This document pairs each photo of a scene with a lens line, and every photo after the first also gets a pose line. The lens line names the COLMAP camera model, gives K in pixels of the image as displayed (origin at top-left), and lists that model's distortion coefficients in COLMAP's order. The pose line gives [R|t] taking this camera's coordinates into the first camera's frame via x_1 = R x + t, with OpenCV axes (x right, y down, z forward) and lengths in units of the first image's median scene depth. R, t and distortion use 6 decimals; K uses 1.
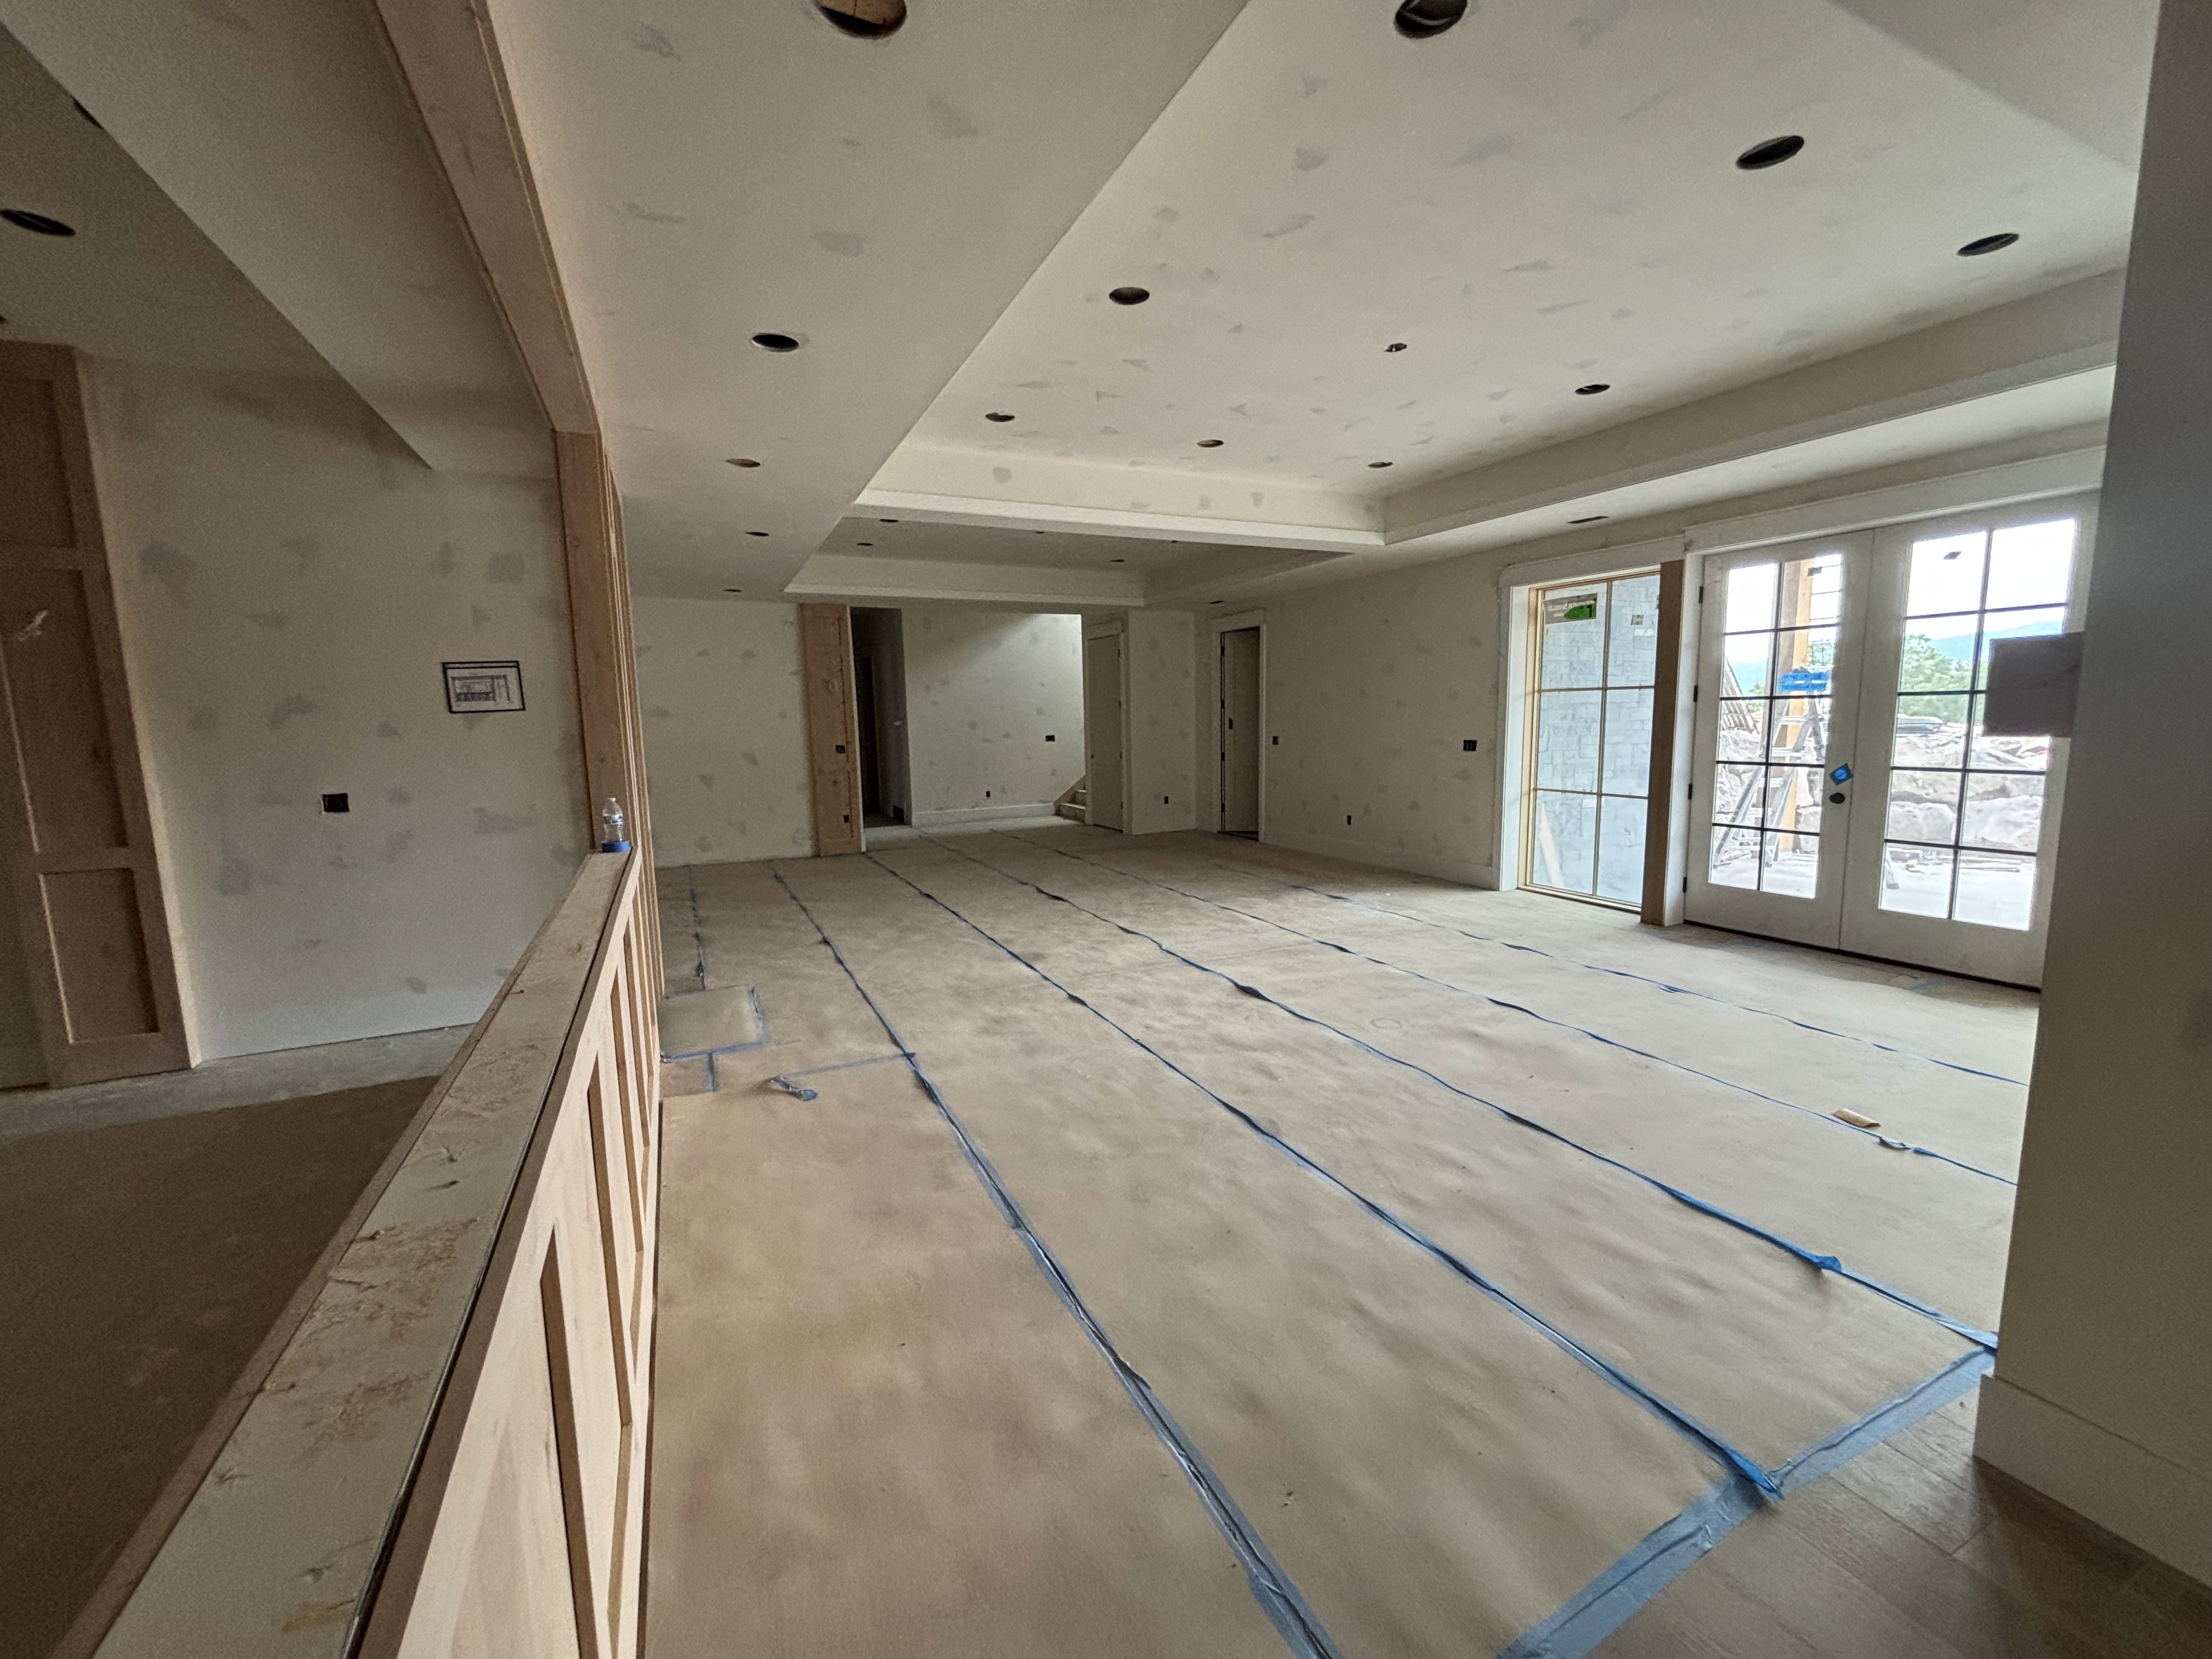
lens RADIAL K [[892.9, 0, 1106.5], [0, 892.9, 834.7], [0, 0, 1]] dist [-0.004975, 0.000498]
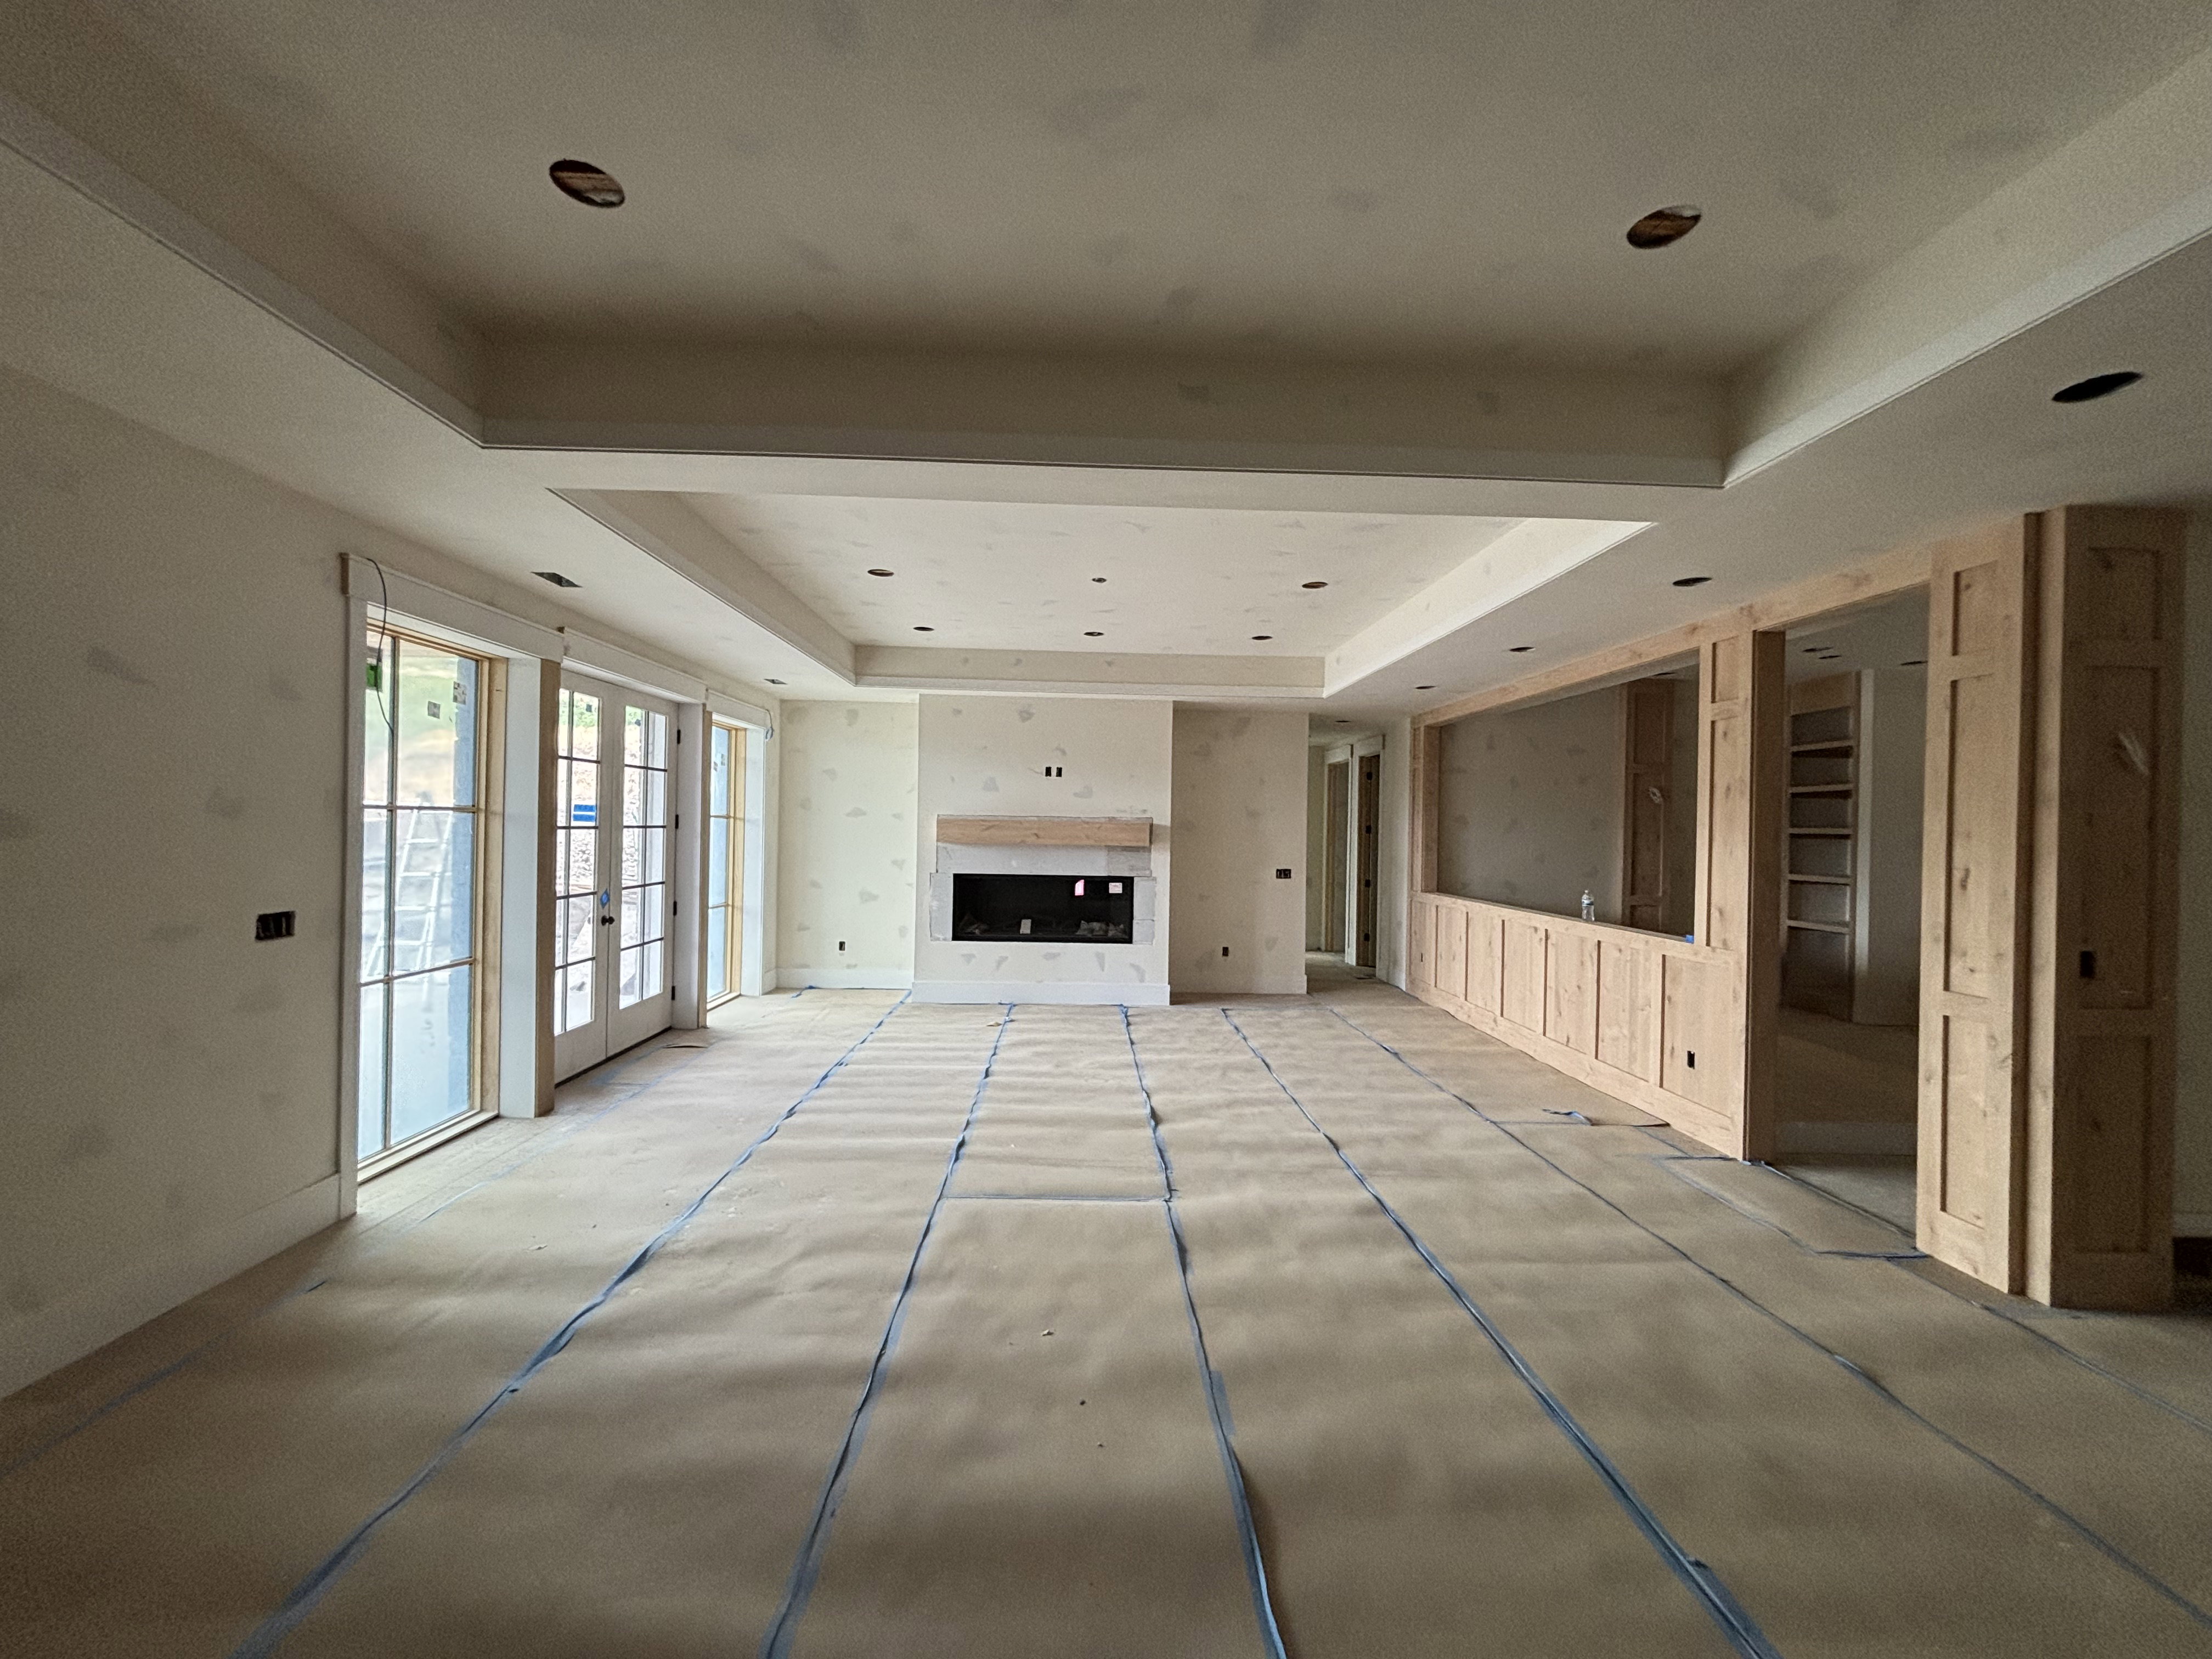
lens RADIAL K [[892.9, 0, 1093.8], [0, 892.9, 825.8], [0, 0, 1]] dist [-0.004975, 0.000498]
pose [[-0.913552, 0.002726, 0.406712, -0.271806], [0.053110, 0.992215, 0.112645, -0.396283], [-0.403239, 0.124508, -0.906585, 2.773870]]
